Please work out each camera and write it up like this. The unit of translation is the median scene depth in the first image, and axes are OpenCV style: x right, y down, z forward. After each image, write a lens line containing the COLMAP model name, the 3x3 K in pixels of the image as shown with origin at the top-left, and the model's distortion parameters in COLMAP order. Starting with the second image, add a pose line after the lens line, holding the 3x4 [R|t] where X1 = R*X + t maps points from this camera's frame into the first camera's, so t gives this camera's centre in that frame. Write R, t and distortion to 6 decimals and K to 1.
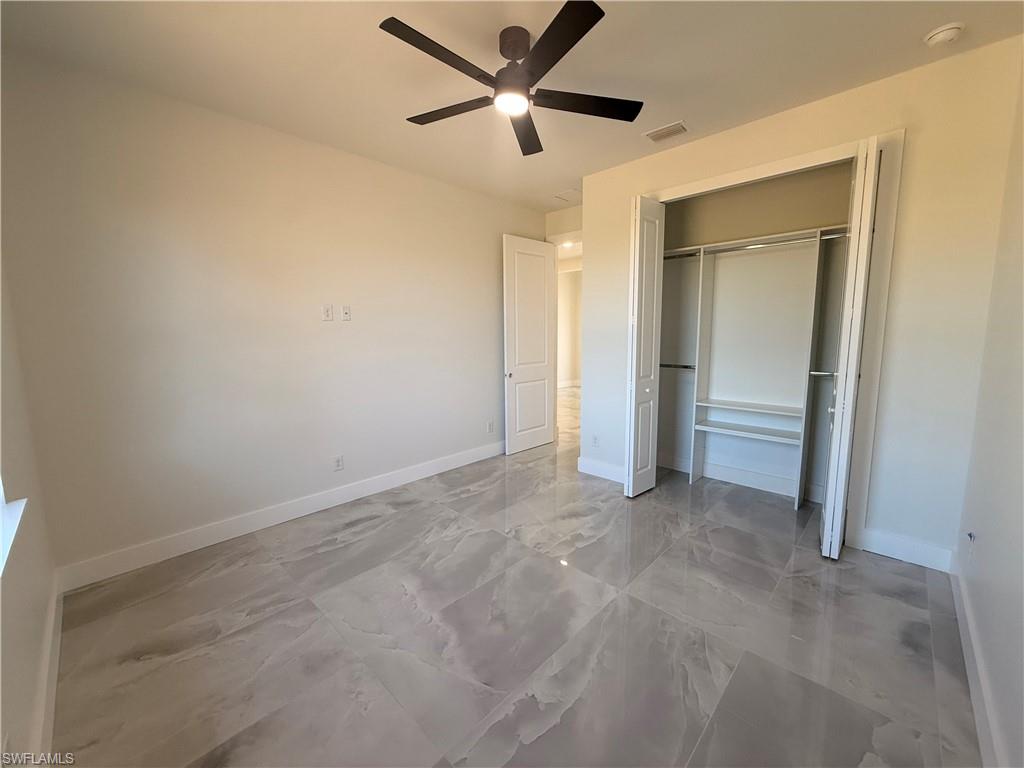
lens RADIAL K [[407.9, 0, 511.6], [0, 407.9, 382.6], [0, 0, 1]] dist [-0.000075, 0.000220]
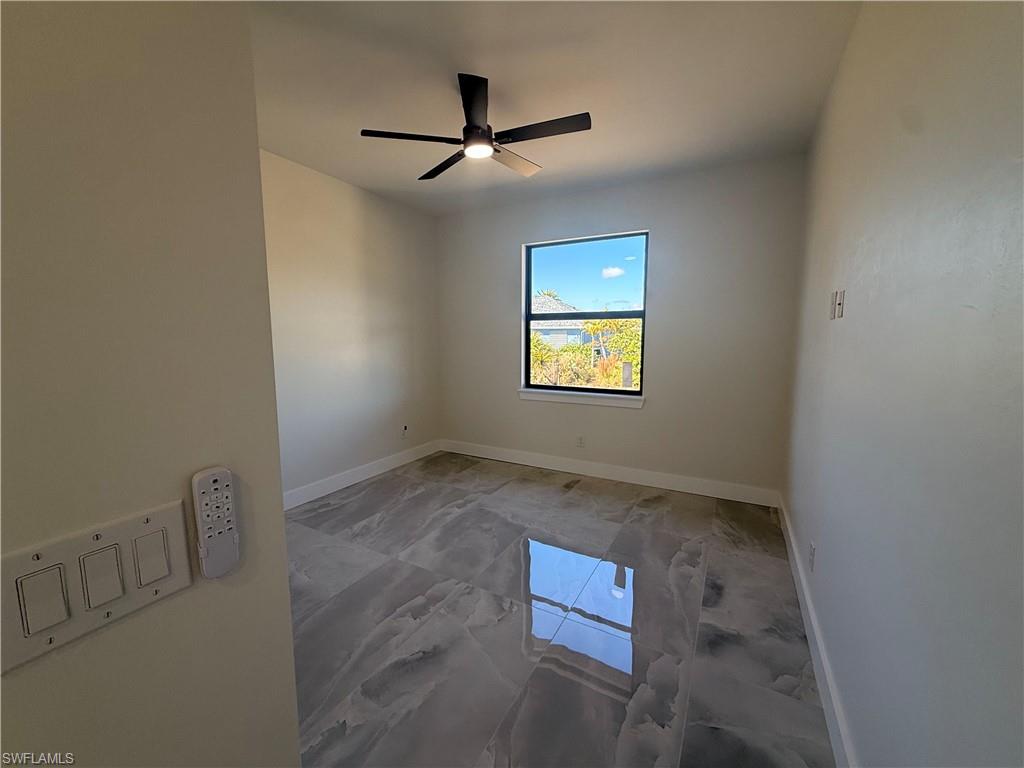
lens RADIAL K [[407.9, 0, 511.6], [0, 407.9, 382.6], [0, 0, 1]] dist [-0.000075, 0.000220]
pose [[-0.966488, 0.042078, -0.253238, 0.182621], [-0.020402, 0.970764, 0.239166, -0.237737], [0.255898, 0.236318, -0.937374, 1.765839]]
